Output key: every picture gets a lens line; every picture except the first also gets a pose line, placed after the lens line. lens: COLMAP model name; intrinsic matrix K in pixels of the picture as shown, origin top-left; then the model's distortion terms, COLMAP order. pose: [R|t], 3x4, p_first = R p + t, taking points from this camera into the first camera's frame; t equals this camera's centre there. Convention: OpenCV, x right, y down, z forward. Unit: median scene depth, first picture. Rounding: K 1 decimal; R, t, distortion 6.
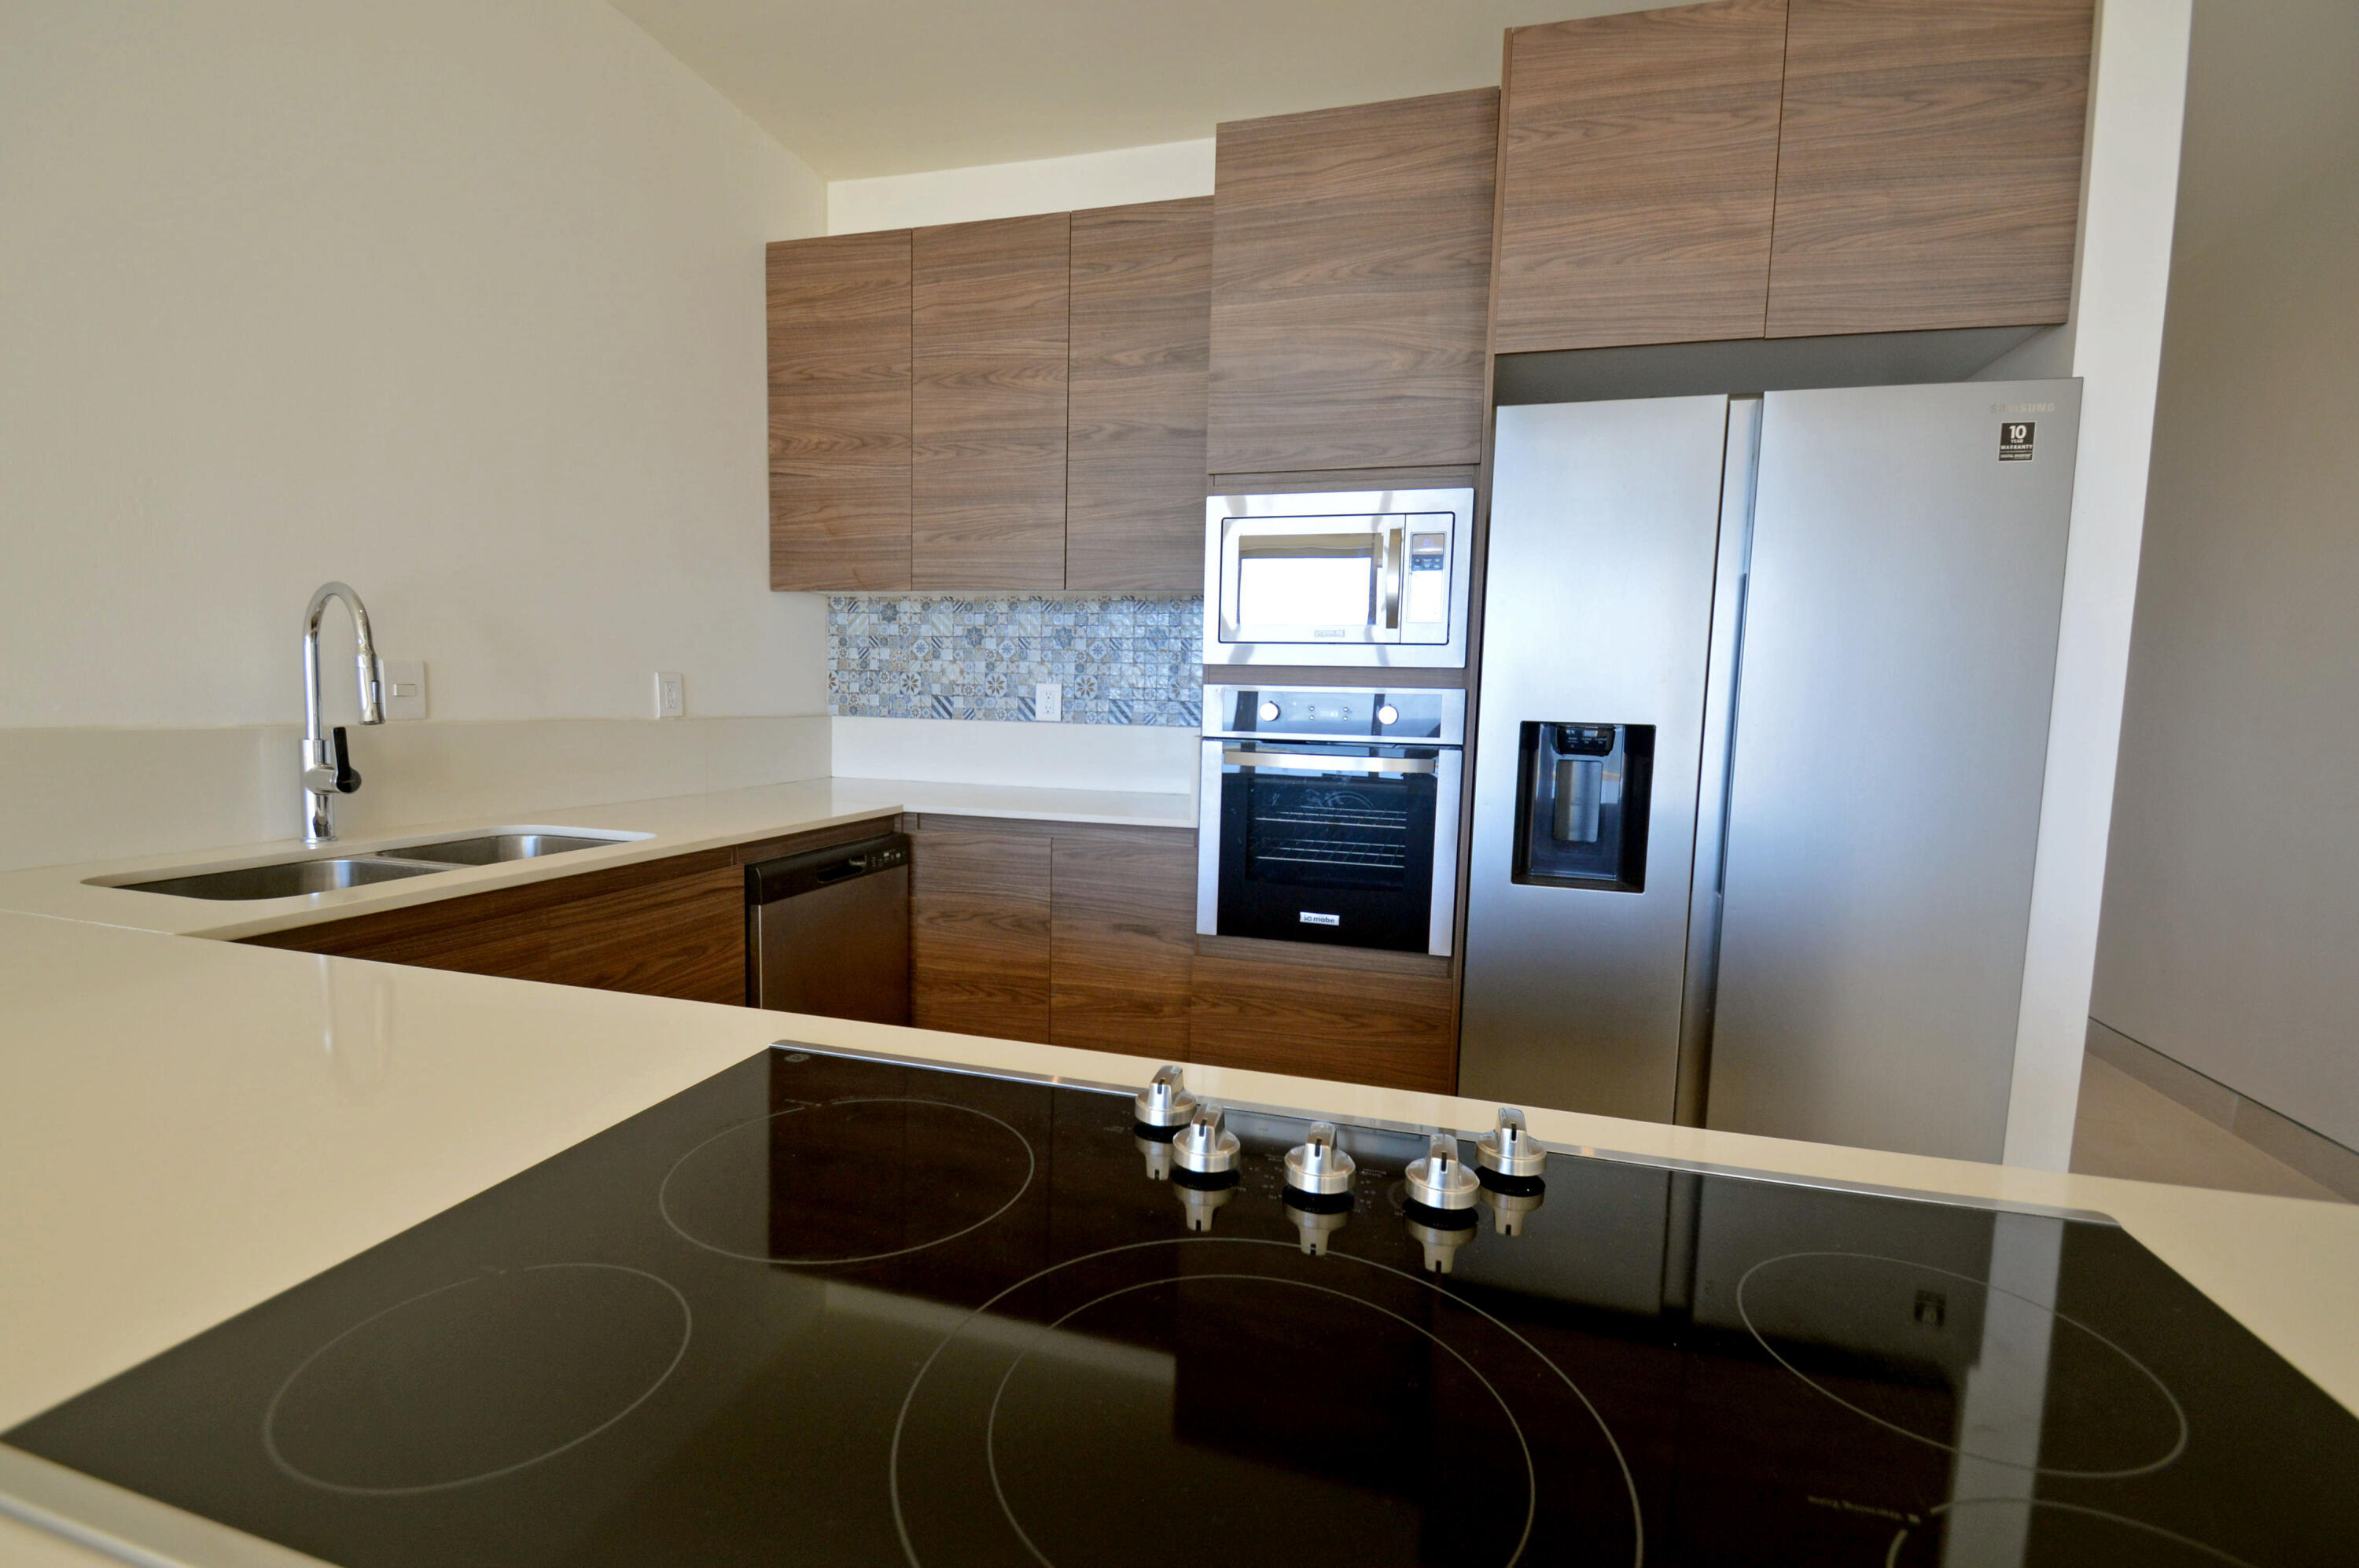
lens RADIAL K [[1027.5, 0, 1179.5], [0, 1027.5, 784.0], [0, 0, 1]] dist [0.003139, -0.000006]
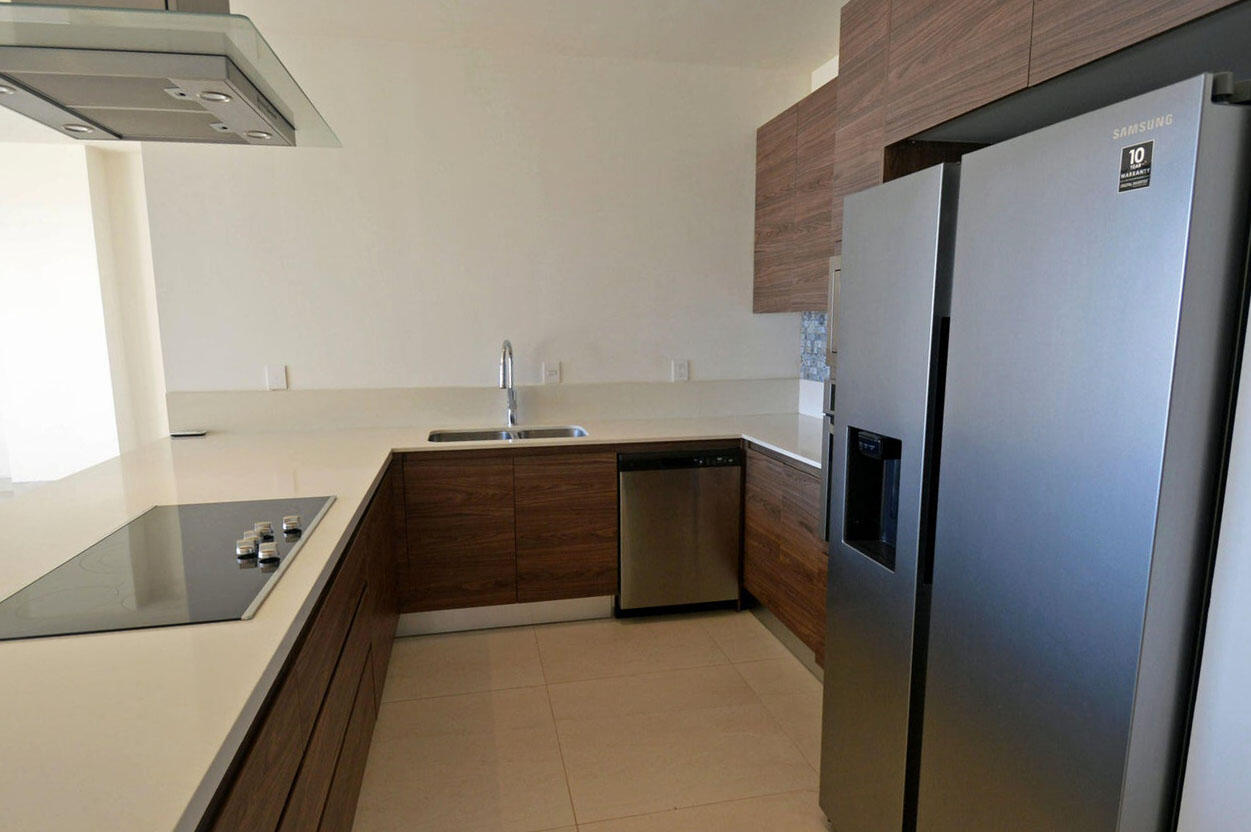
lens RADIAL K [[686.5, 0, 625.5], [0, 686.5, 416.0], [0, 0, 1]] dist [0.003341, -0.000660]
pose [[0.484332, 0.087991, -0.870448, 0.729246], [-0.058014, 0.995970, 0.068399, -0.087638], [0.872958, 0.017371, 0.487485, 0.217805]]
